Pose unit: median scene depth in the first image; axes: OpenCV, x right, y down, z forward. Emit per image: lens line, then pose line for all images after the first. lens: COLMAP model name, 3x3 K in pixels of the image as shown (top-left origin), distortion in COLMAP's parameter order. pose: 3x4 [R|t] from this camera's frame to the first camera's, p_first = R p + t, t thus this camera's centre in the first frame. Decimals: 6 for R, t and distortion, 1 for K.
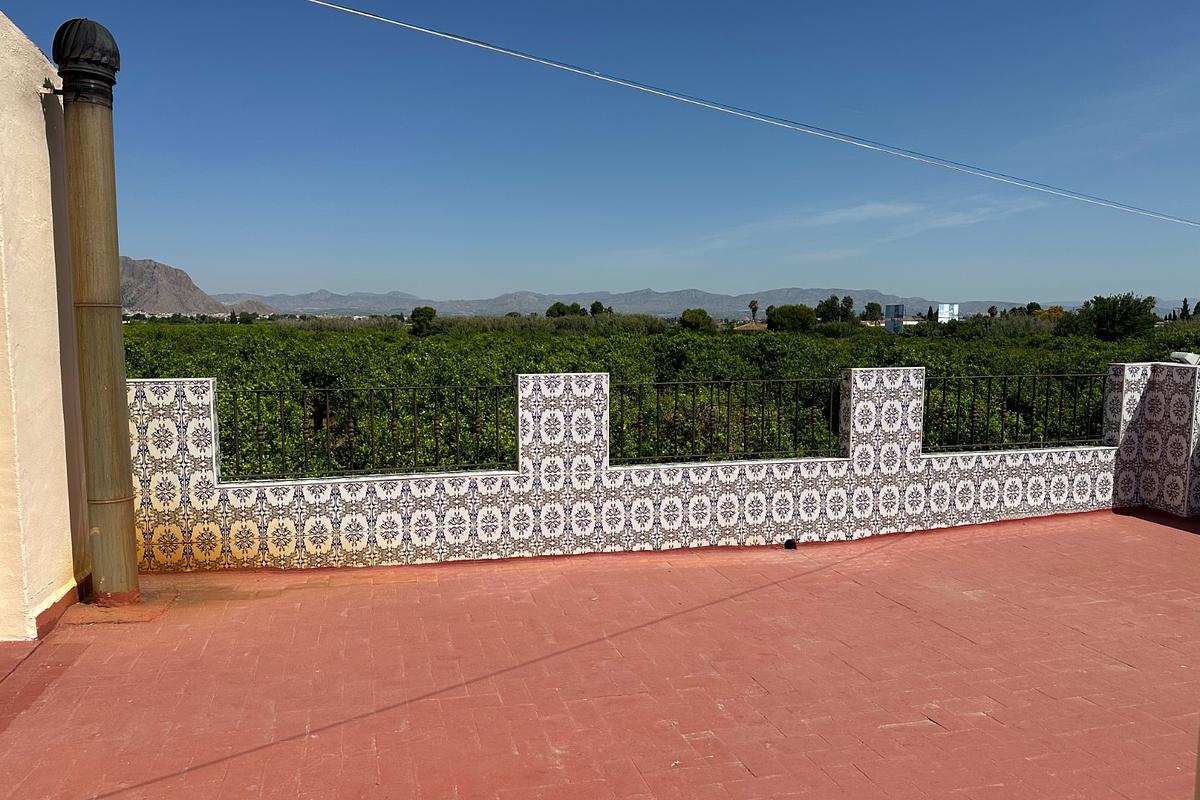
lens RADIAL K [[840.0, 0, 597.8], [0, 840.0, 406.4], [0, 0, 1]] dist [0.070805, -0.083608]
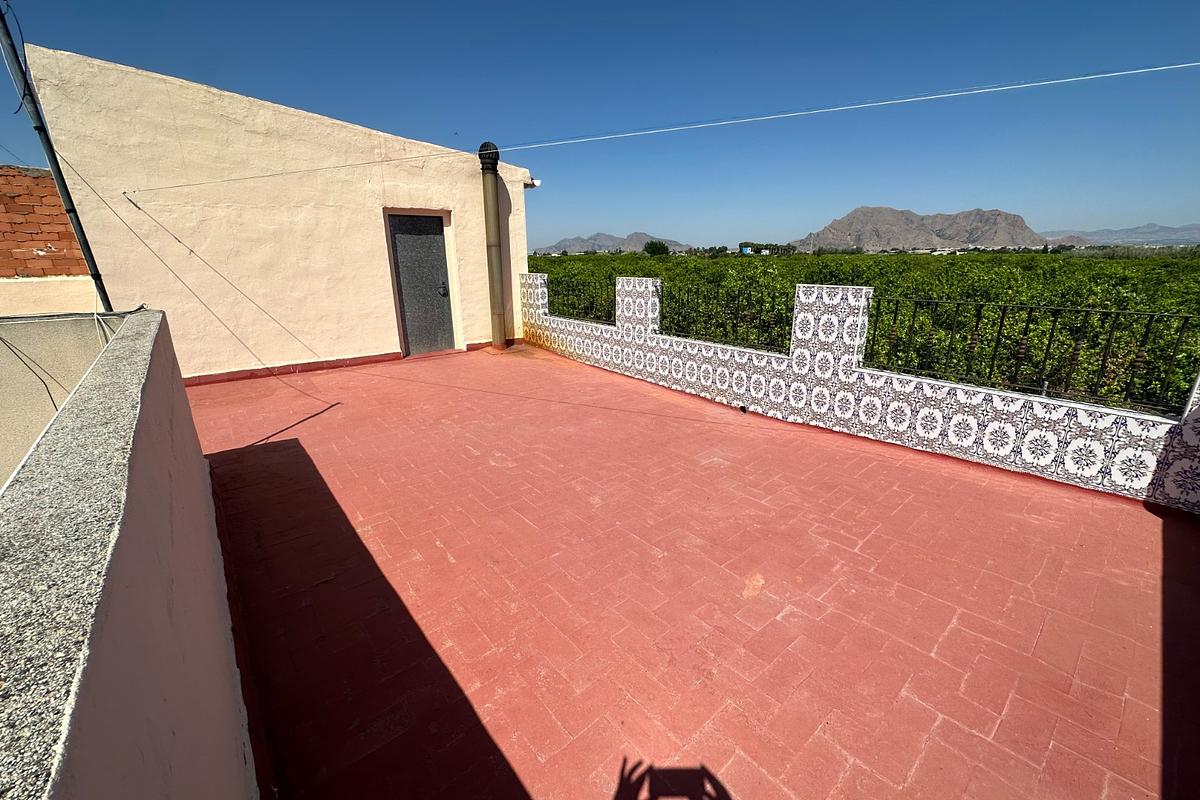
lens RADIAL K [[480.7, 0, 600.5], [0, 480.7, 399.5], [0, 0, 1]] dist [-0.003577, 0.000382]
pose [[0.413143, 0.256500, -0.873797, 0.859776], [-0.081101, 0.966064, 0.245239, -0.032094], [0.907048, -0.030453, 0.419925, 0.463275]]
